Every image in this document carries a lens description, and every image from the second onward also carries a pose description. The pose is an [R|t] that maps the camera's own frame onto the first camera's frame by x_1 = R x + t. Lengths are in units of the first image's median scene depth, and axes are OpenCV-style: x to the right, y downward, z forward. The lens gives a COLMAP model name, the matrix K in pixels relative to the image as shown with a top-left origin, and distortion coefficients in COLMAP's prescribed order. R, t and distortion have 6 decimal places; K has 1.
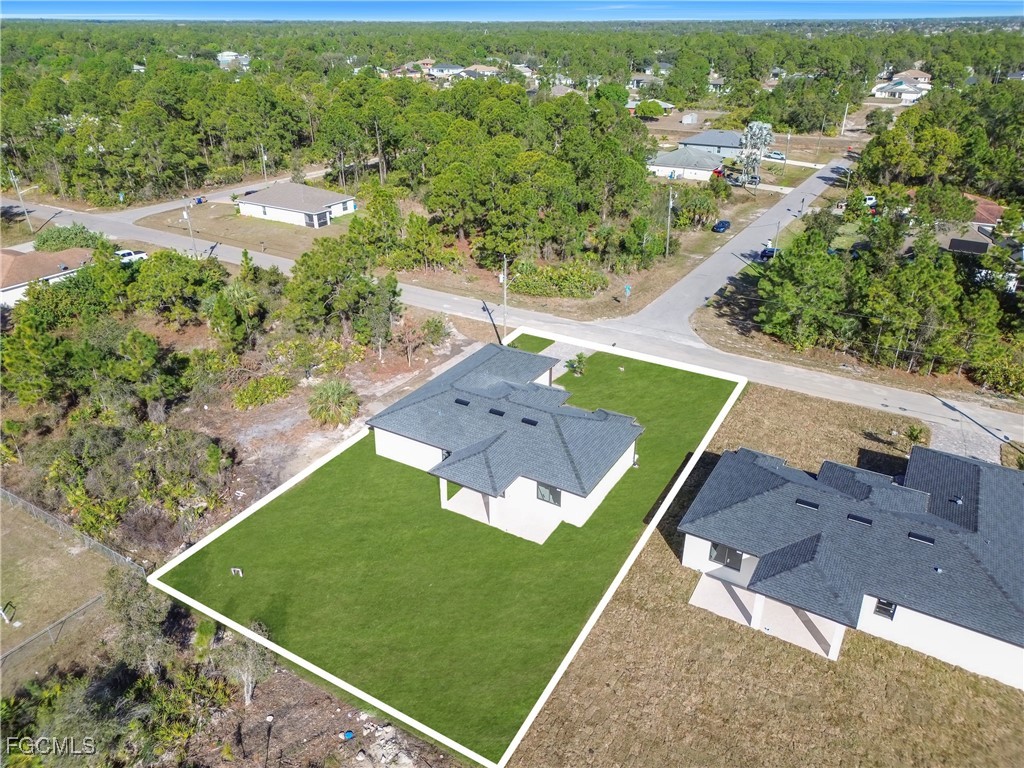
lens RADIAL K [[712.1, 0, 512.0], [0, 712.1, 384.0], [0, 0, 1]] dist [0.006142, 0.005203]
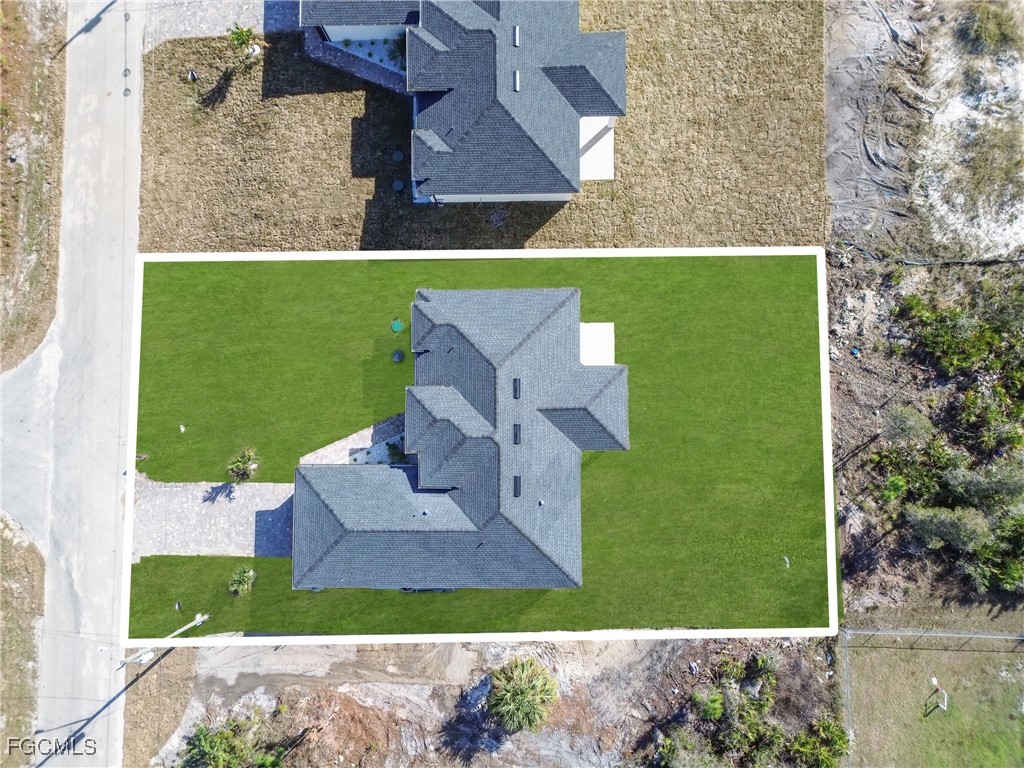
lens RADIAL K [[710.7, 0, 512.0], [0, 710.7, 384.0], [0, 0, 1]] dist [0.063918, -0.064261]
pose [[-0.517832, -0.852377, 0.072829, -0.023173], [0.418293, -0.178016, 0.890697, -0.557011], [-0.746245, 0.491695, 0.448726, 0.494813]]
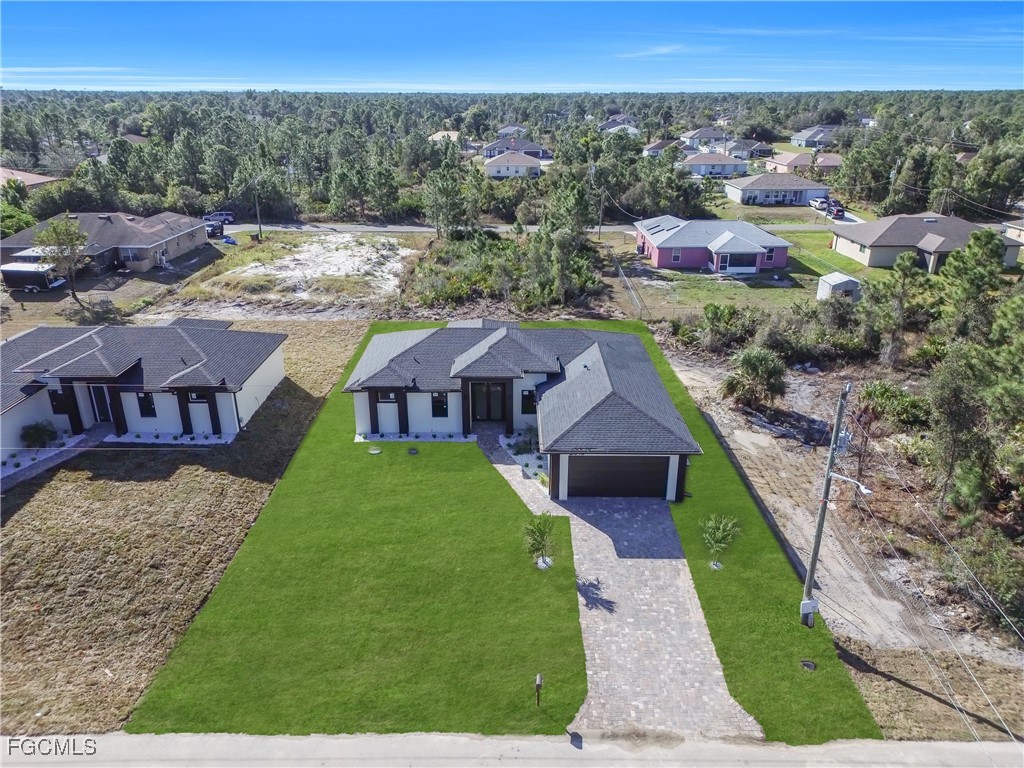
lens RADIAL K [[710.7, 0, 512.0], [0, 710.7, 384.0], [0, 0, 1]] dist [0.063918, -0.064261]
pose [[-0.856593, 0.197487, -0.476705, 0.331394], [-0.229301, 0.681935, 0.694540, -0.431483], [0.462244, 0.704247, -0.538857, 1.246828]]
